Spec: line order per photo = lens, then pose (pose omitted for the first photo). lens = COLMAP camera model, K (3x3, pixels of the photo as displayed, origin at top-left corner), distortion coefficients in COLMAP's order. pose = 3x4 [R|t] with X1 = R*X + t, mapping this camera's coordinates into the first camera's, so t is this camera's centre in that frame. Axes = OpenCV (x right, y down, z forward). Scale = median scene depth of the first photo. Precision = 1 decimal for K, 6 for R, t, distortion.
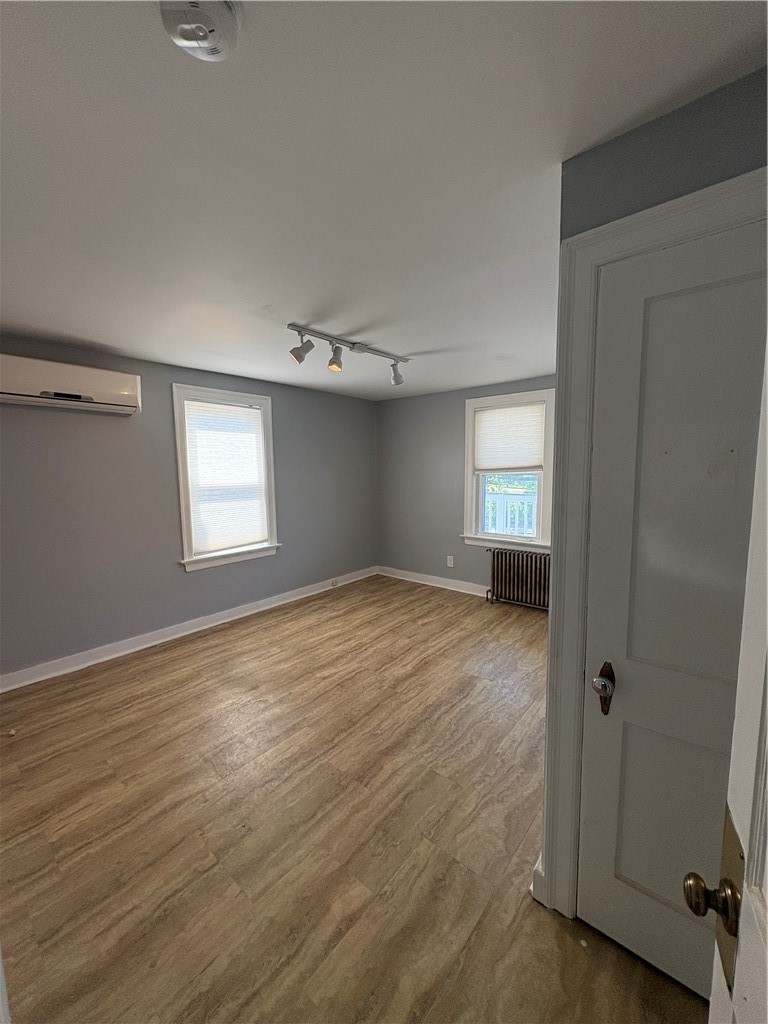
lens RADIAL K [[407.0, 0, 384.0], [0, 407.0, 512.0], [0, 0, 1]] dist [0.000673, 0.000192]
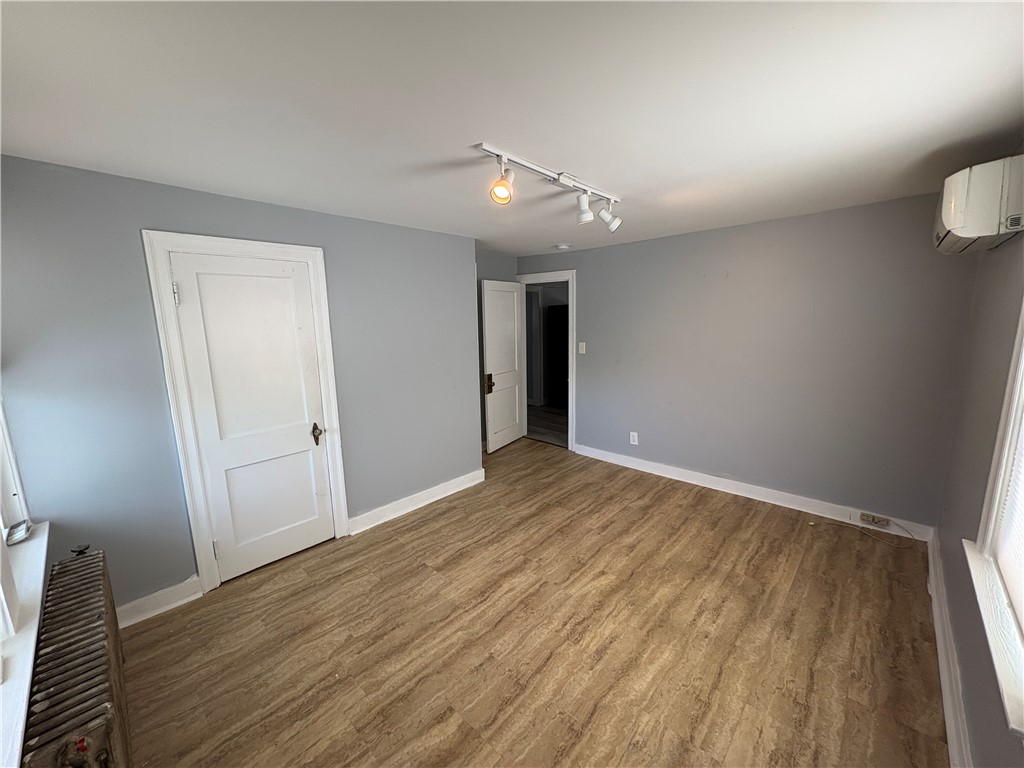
lens RADIAL K [[407.0, 0, 513.0], [0, 407.0, 383.4], [0, 0, 1]] dist [0.000673, 0.000192]
pose [[-0.998206, 0.022438, 0.055505, -0.007372], [0.036763, 0.961457, 0.272487, -0.231430], [-0.047251, 0.274039, -0.960557, 1.658833]]
